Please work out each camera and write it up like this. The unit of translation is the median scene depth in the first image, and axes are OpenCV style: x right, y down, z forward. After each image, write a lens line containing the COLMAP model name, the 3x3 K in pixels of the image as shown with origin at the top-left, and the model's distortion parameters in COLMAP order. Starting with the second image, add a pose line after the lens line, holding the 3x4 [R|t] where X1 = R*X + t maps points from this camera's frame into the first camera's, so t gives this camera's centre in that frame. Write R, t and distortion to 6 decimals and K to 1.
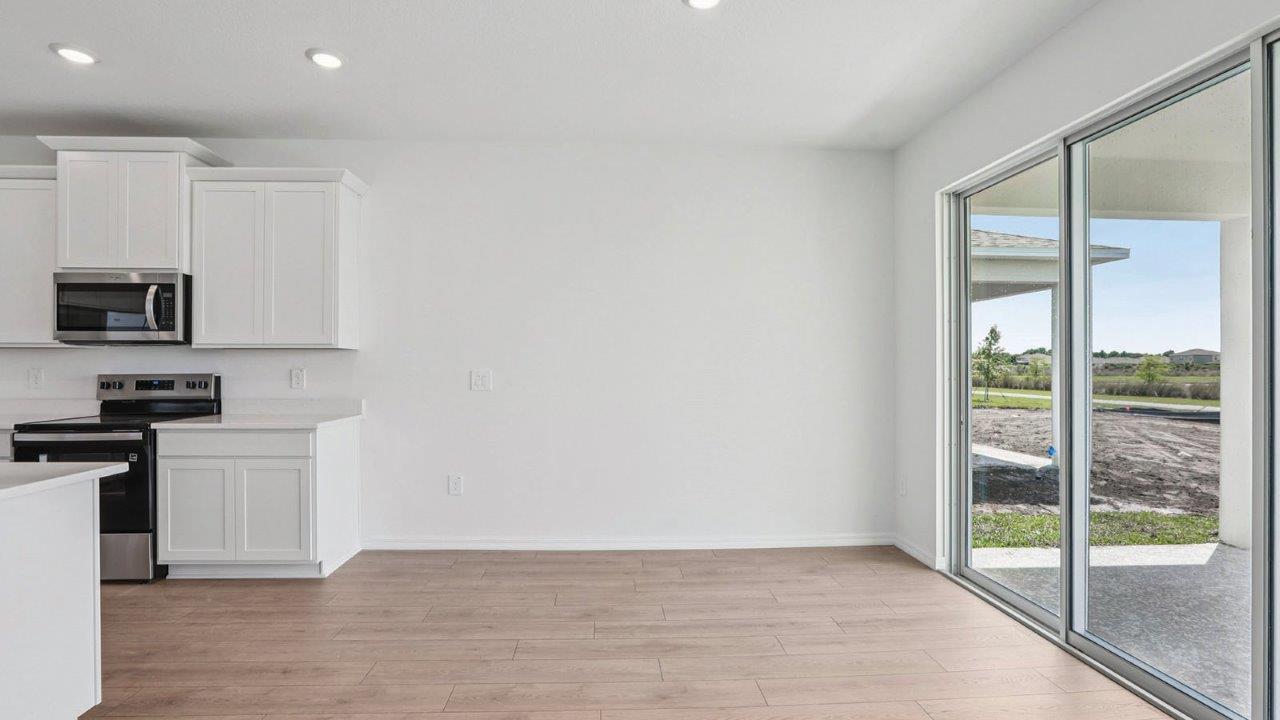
lens RADIAL K [[586.4, 0, 636.3], [0, 586.4, 367.2], [0, 0, 1]] dist [-0.039085, 0.017900]
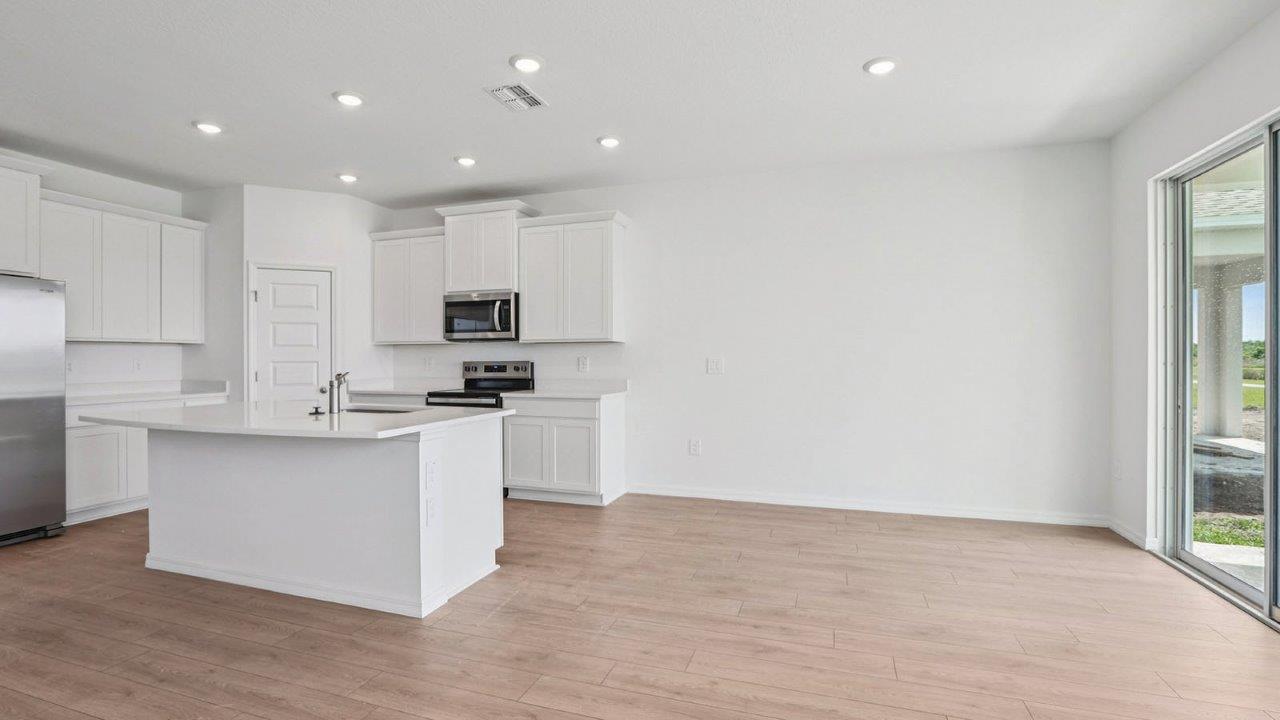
lens RADIAL K [[586.4, 0, 636.3], [0, 586.4, 367.2], [0, 0, 1]] dist [-0.039085, 0.017900]
pose [[0.926019, 0.001720, -0.377472, 0.063543], [0.003155, 0.999919, 0.012296, 0.011272], [0.377463, -0.012578, 0.925939, -0.270051]]
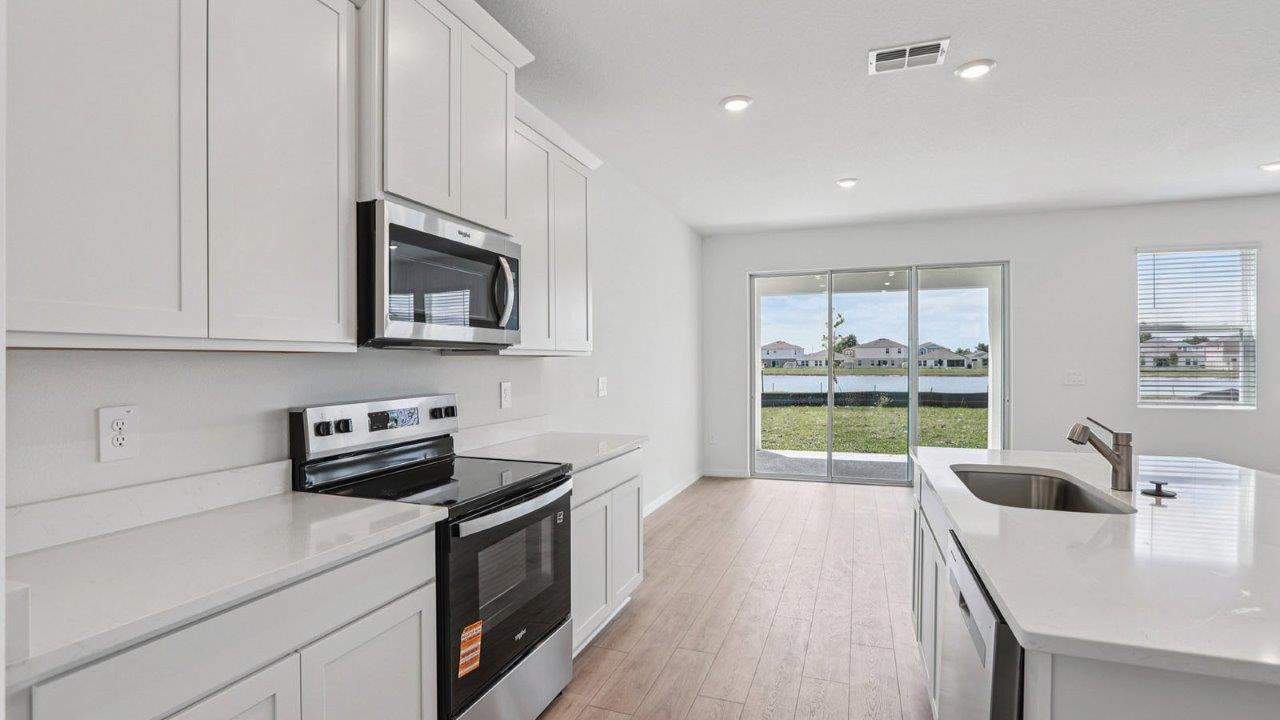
lens RADIAL K [[616.5, 0, 635.7], [0, 616.5, 366.5], [0, 0, 1]] dist [-0.025906, 0.000019]
pose [[0.380881, -0.010704, 0.924562, -1.430880], [0.005176, 0.999942, 0.009444, -0.026538], [-0.924609, 0.001189, 0.380915, 0.609768]]
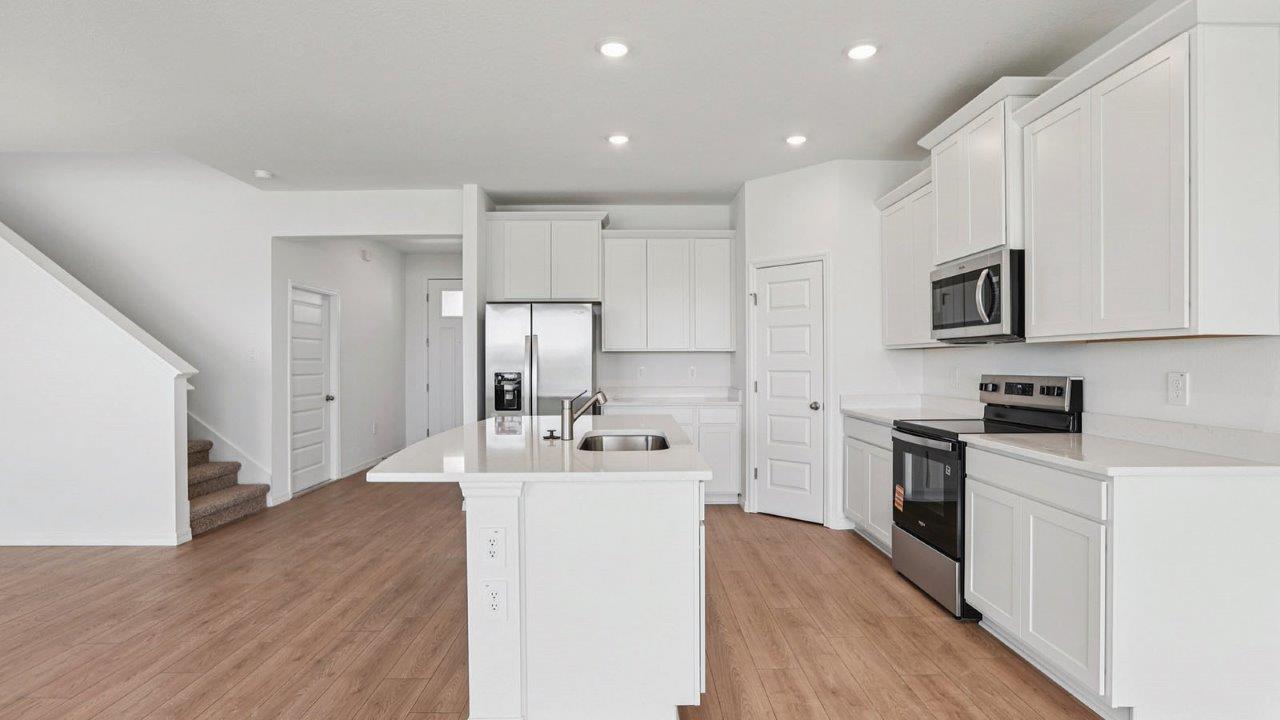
lens RADIAL K [[616.5, 0, 635.7], [0, 616.5, 366.5], [0, 0, 1]] dist [-0.025906, 0.000019]
pose [[-0.043974, 0.008071, -0.999000, 0.073228], [-0.000877, 0.999967, 0.008117, -0.008785], [0.999032, 0.001233, -0.043966, 0.541060]]
